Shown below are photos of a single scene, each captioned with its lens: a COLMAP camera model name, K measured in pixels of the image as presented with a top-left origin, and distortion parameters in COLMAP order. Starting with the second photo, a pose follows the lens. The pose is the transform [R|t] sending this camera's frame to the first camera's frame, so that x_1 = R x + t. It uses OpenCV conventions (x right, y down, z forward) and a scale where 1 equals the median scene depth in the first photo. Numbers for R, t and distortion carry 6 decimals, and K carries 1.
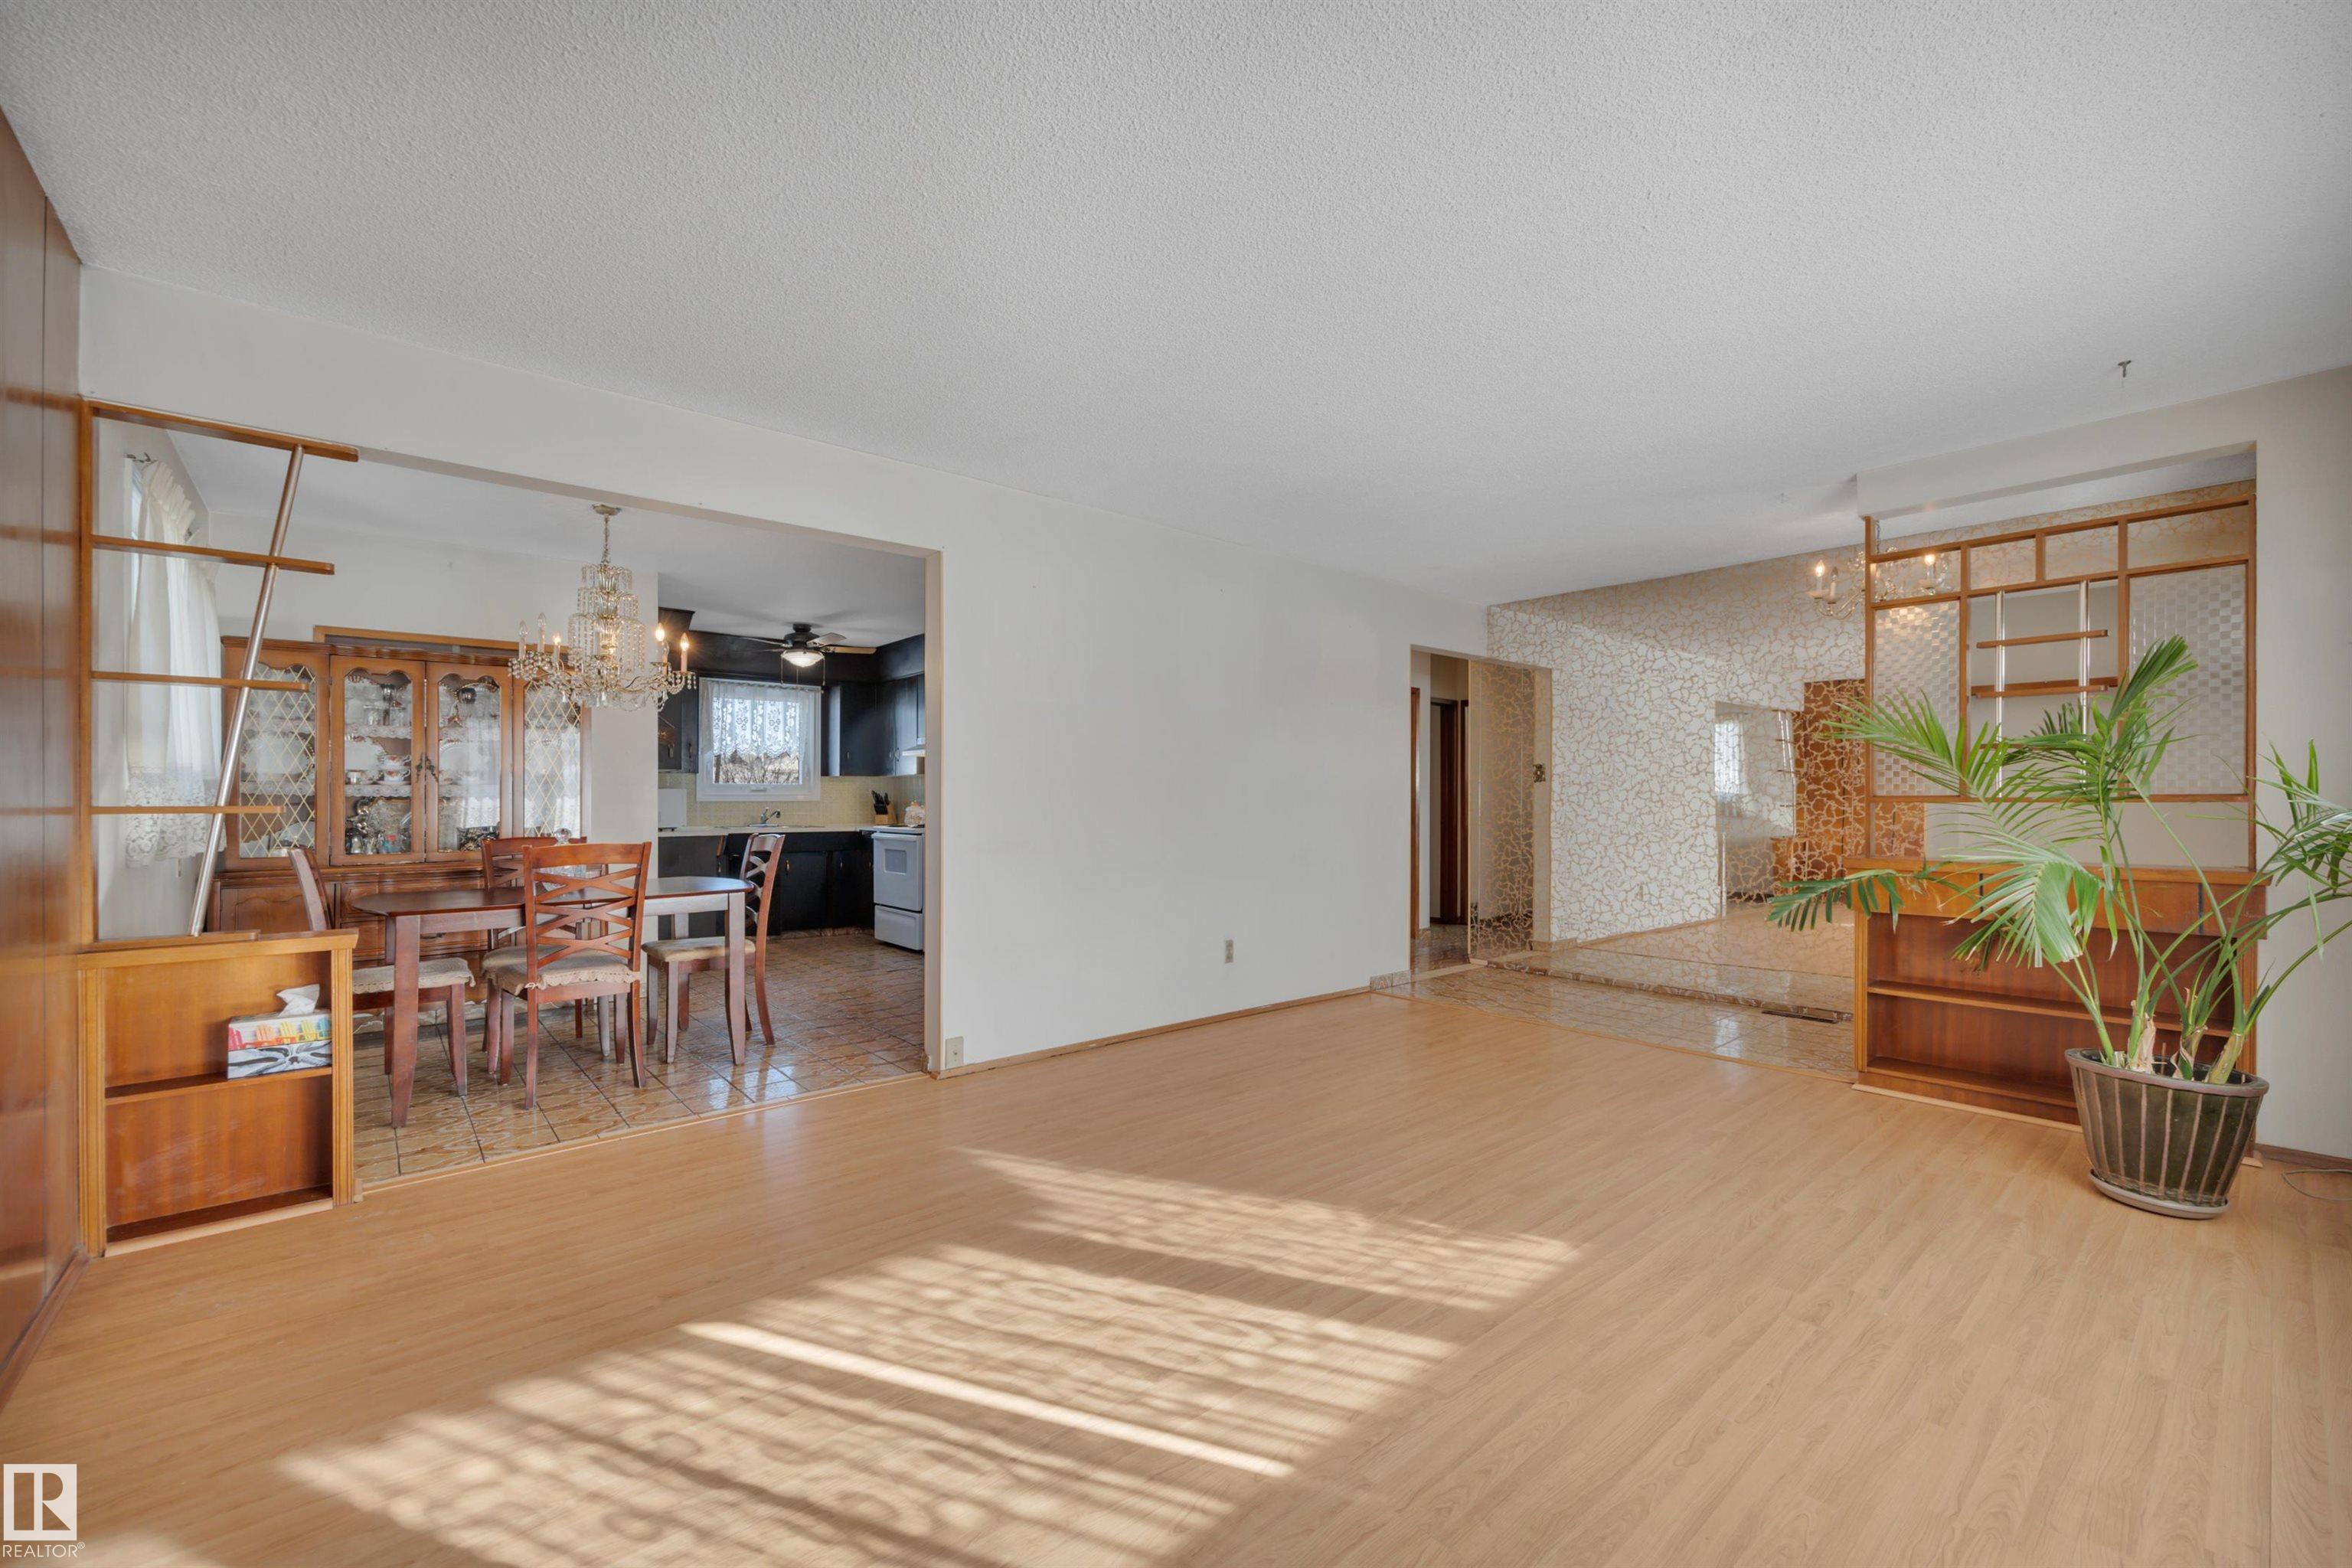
lens RADIAL K [[950.8, 0, 1176.0], [0, 950.8, 784.0], [0, 0, 1]] dist [-0.000749, 0.000041]
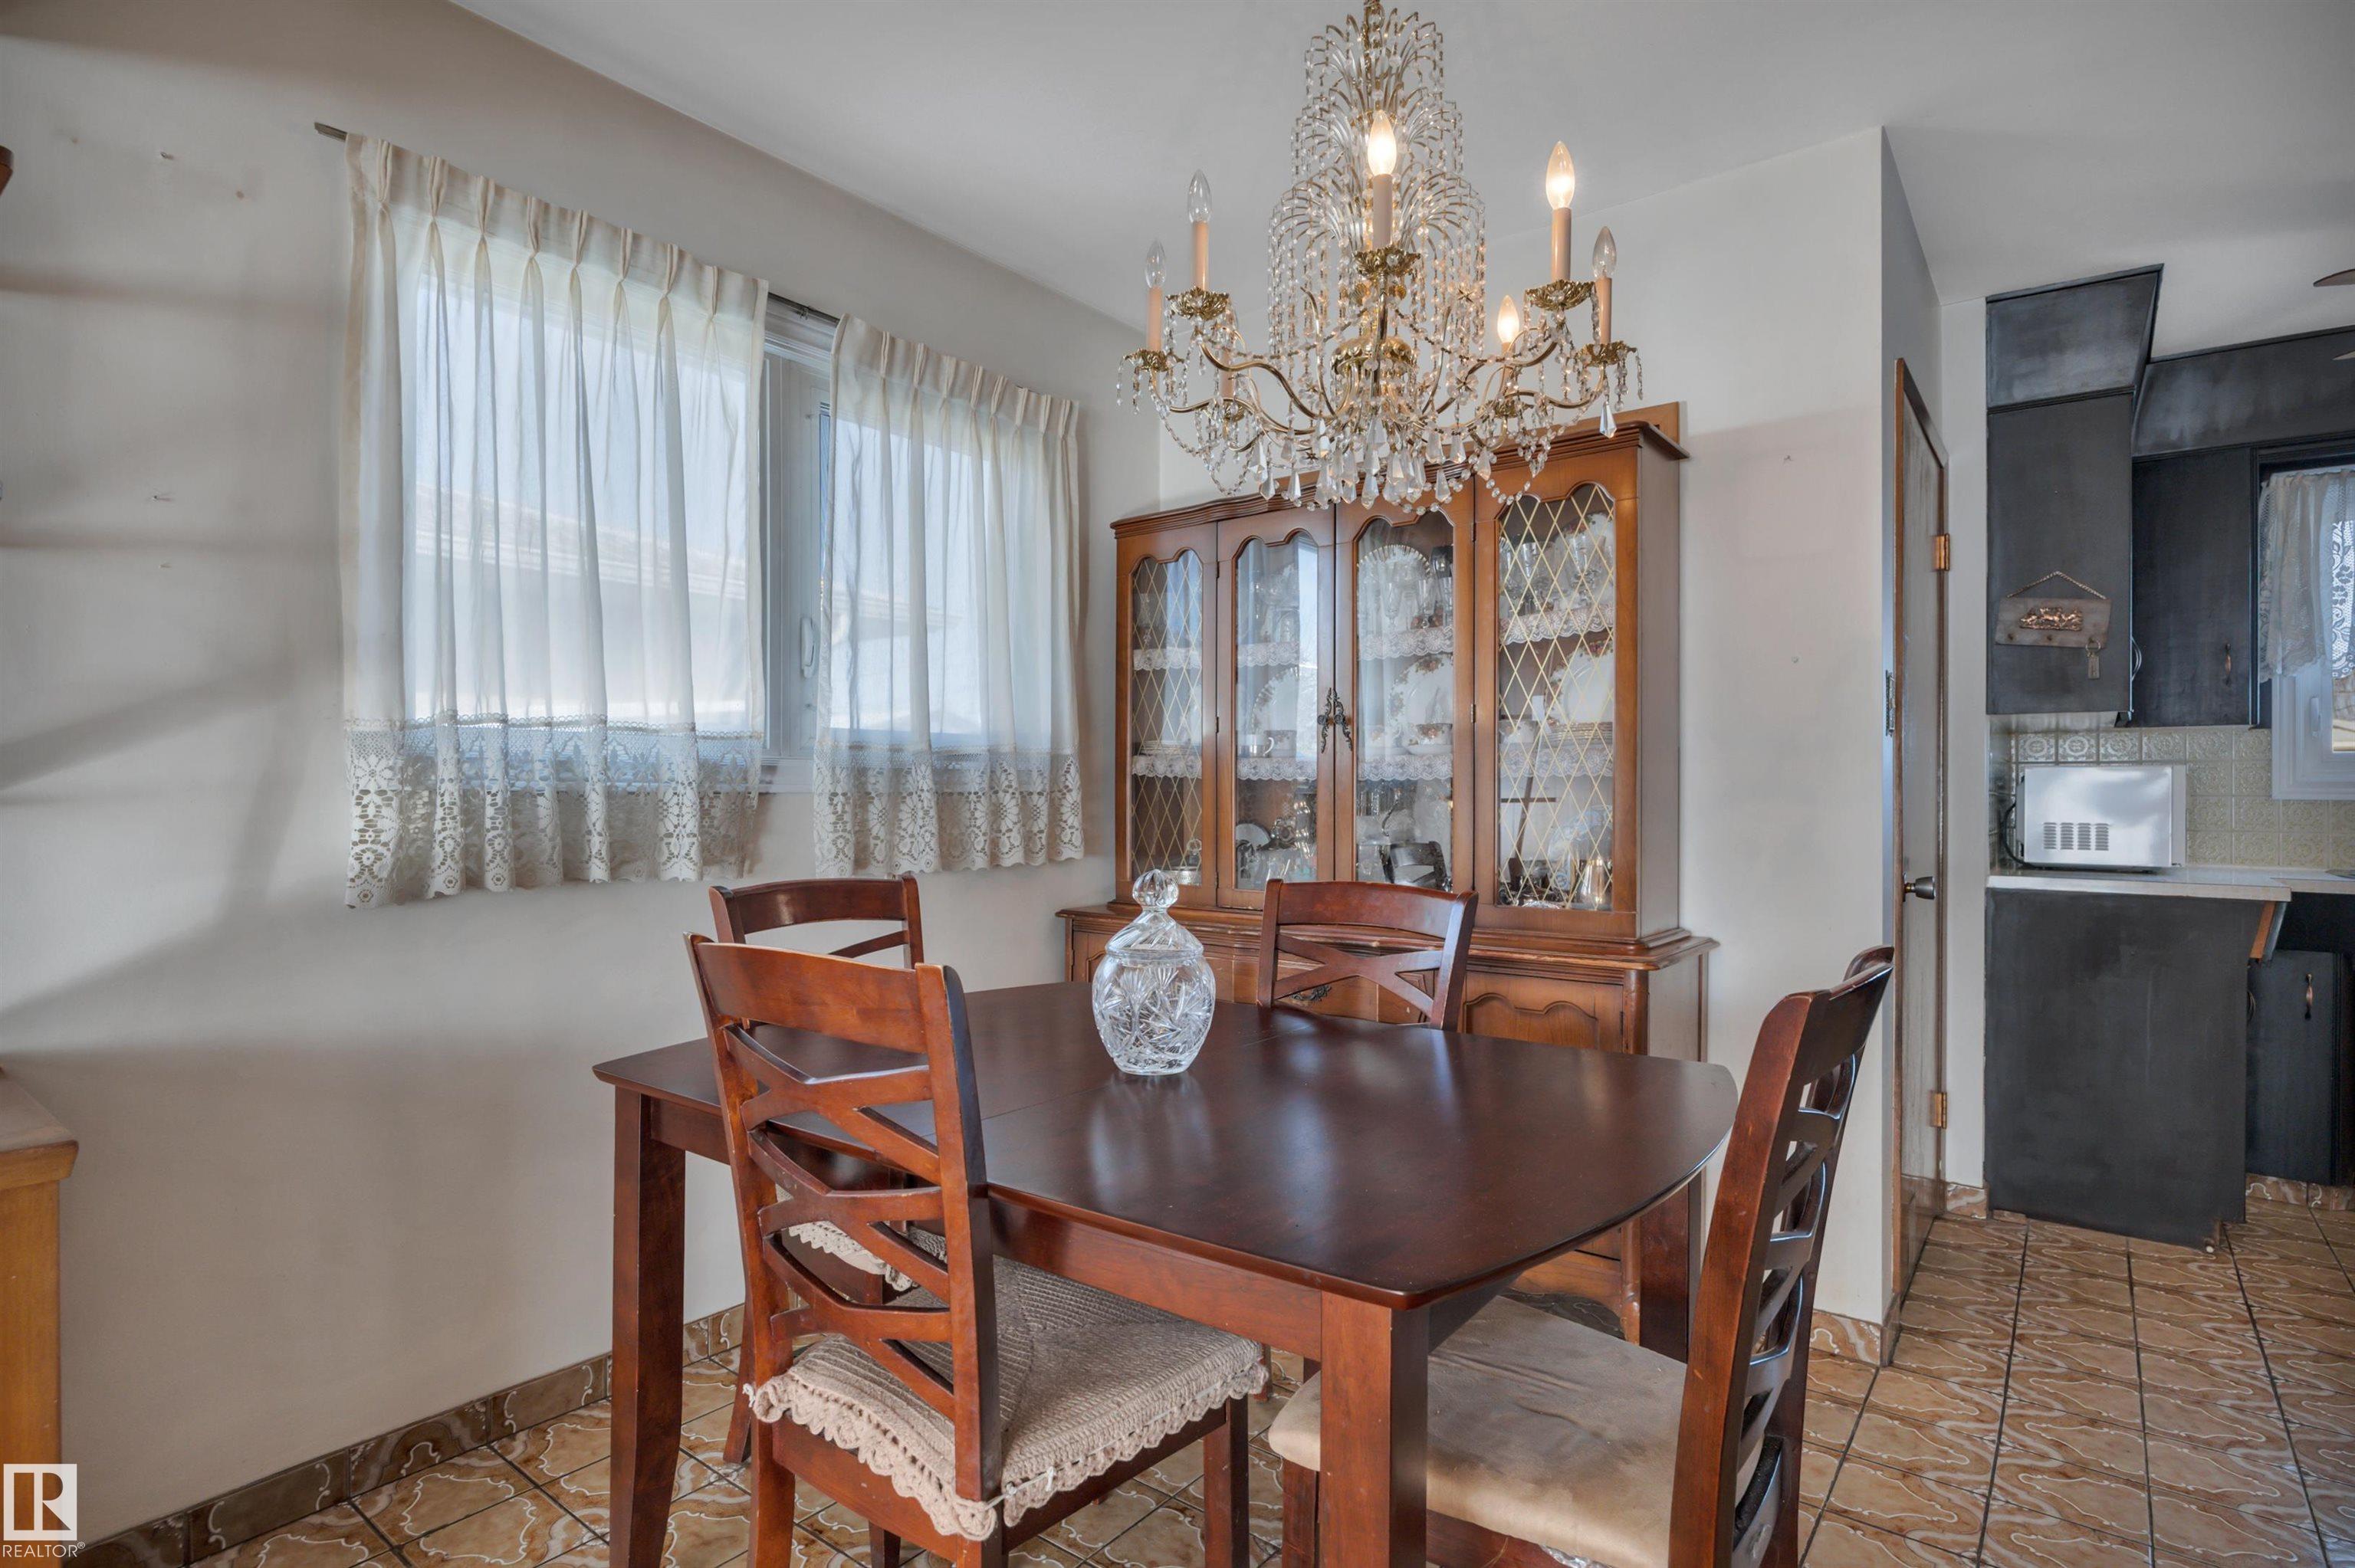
lens RADIAL K [[1181.2, 0, 1177.5], [0, 1181.2, 784.0], [0, 0, 1]] dist [-0.009322, 0.000263]
pose [[0.195617, 0.000701, -0.980680, -0.174708], [0.006573, 0.999976, 0.002026, 0.010527], [0.980658, -0.006842, 0.195607, 0.642531]]
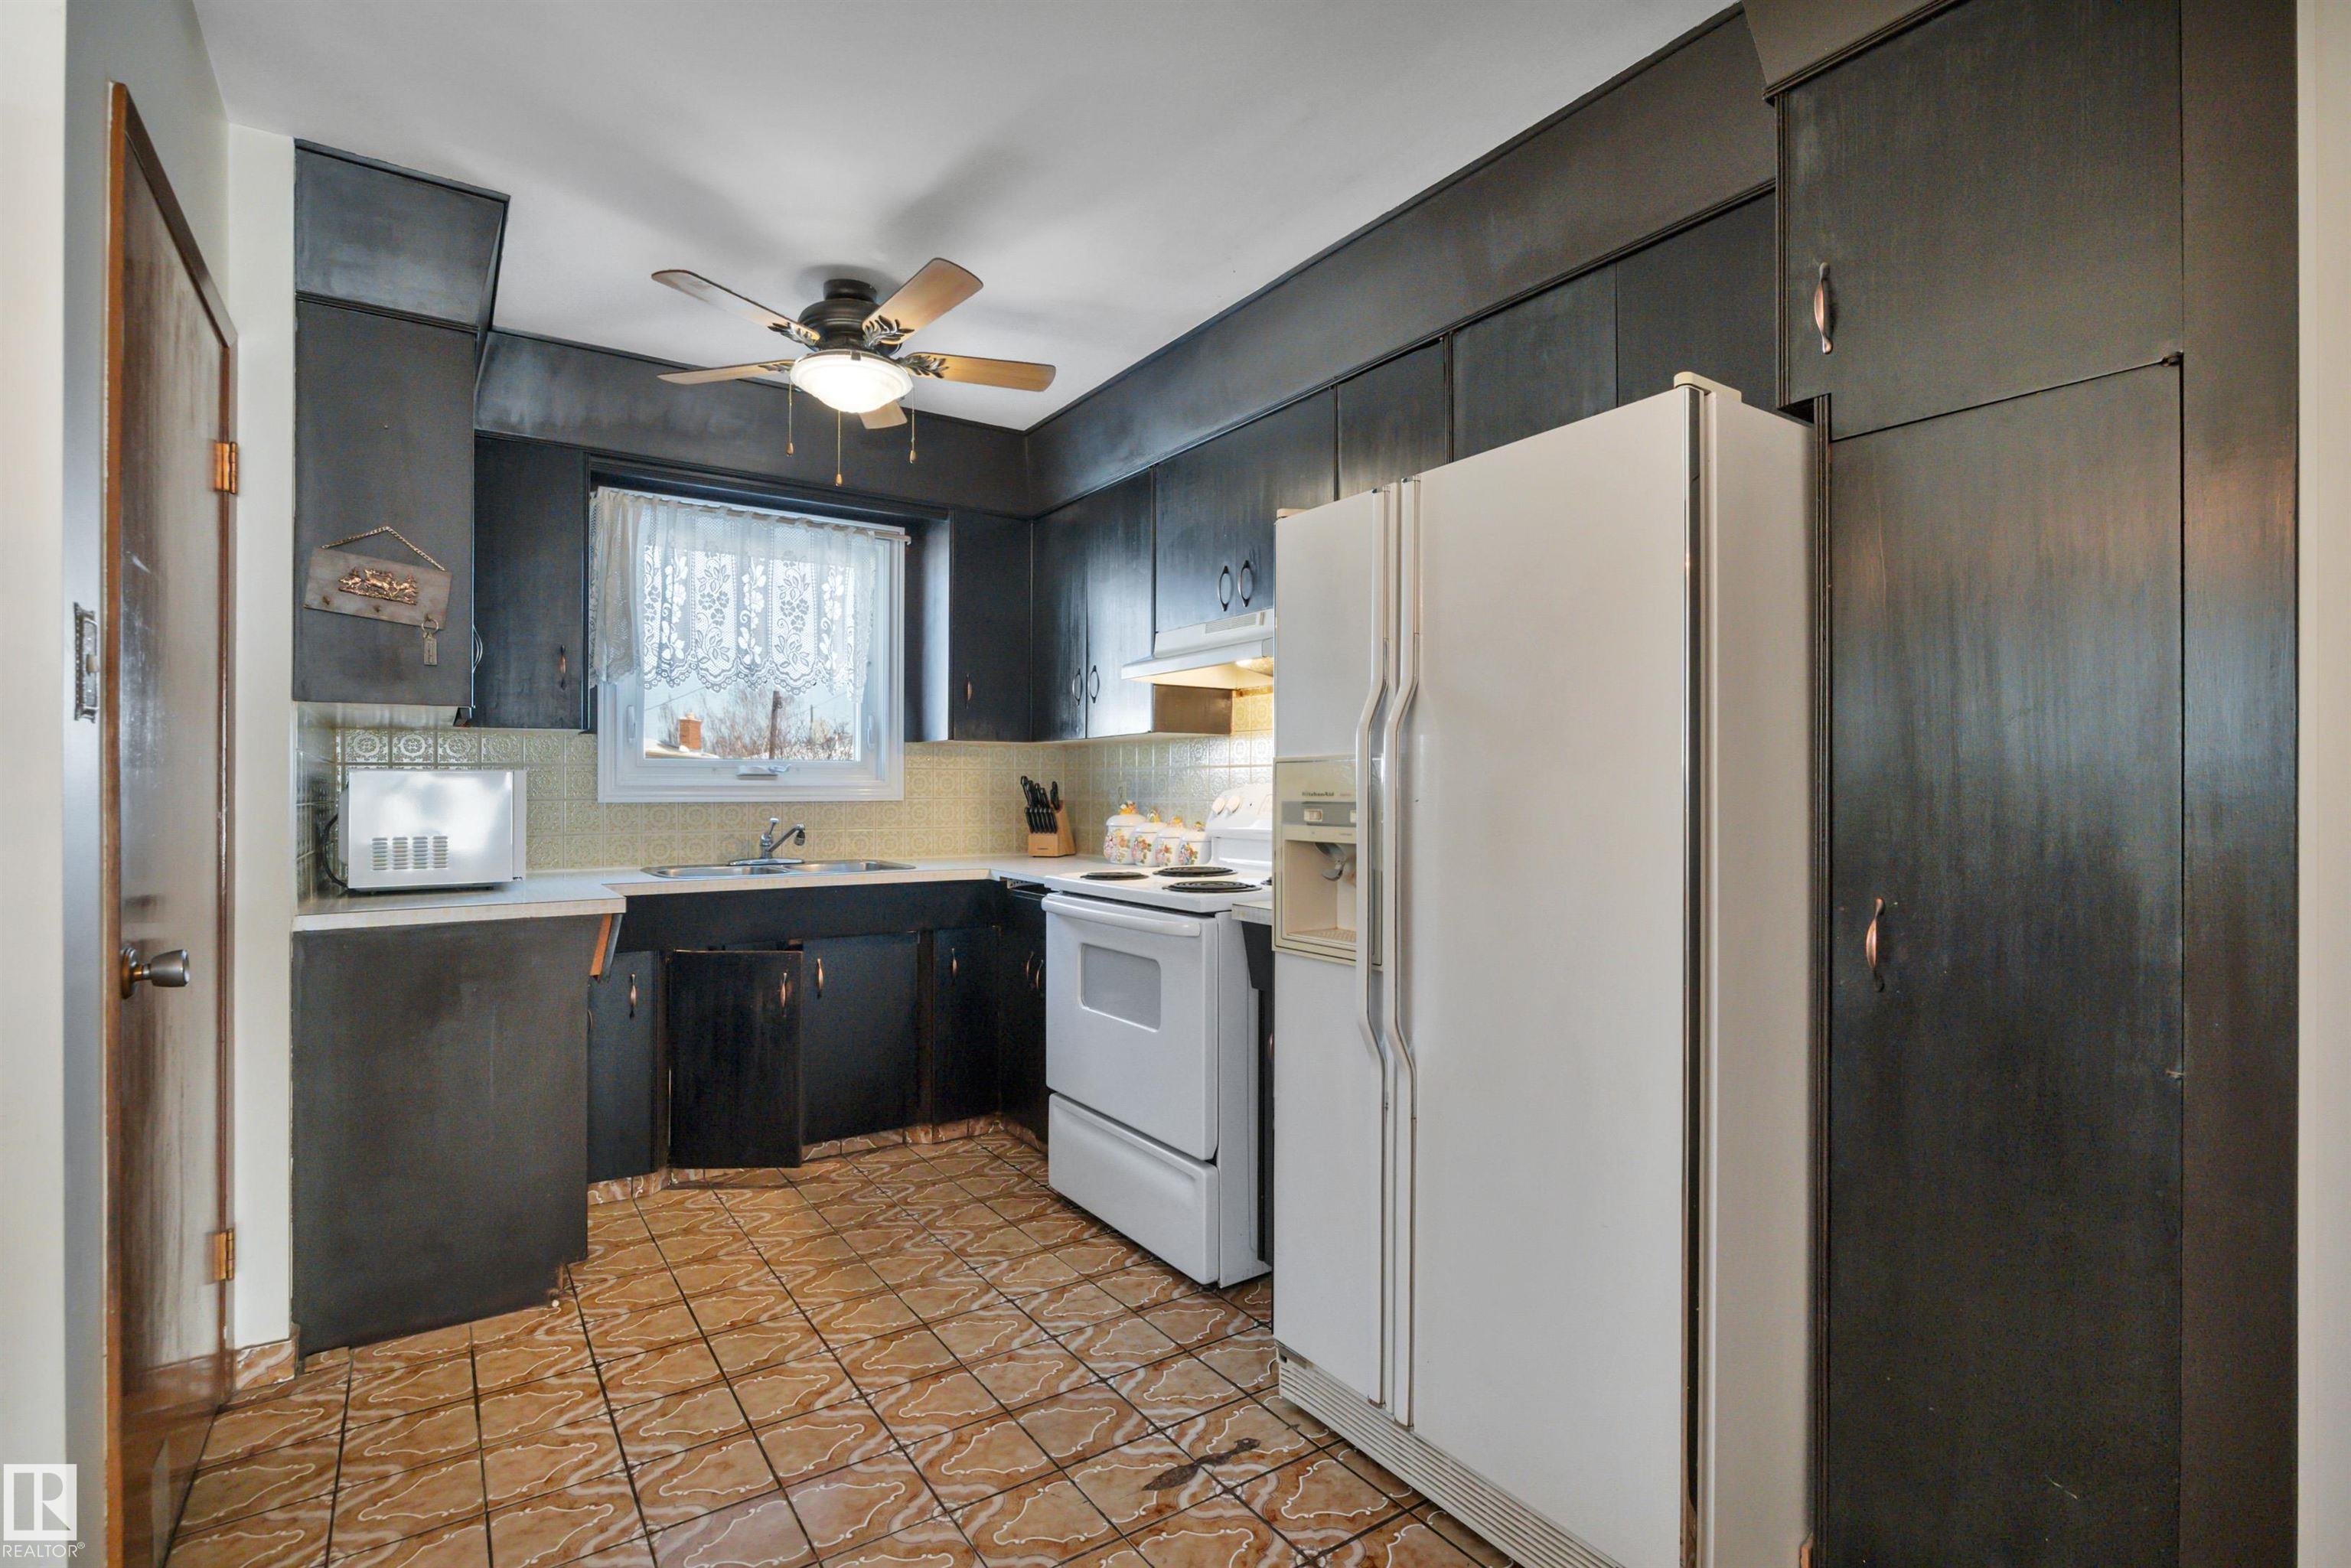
lens RADIAL K [[1101.0, 0, 1174.5], [0, 1101.0, 776.3], [0, 0, 1]] dist [-0.002900, 0.000005]
pose [[0.993009, -0.001401, -0.118032, -0.288462], [0.001983, 0.999986, 0.004817, 0.006969], [0.118023, -0.005017, 0.992998, 0.775679]]
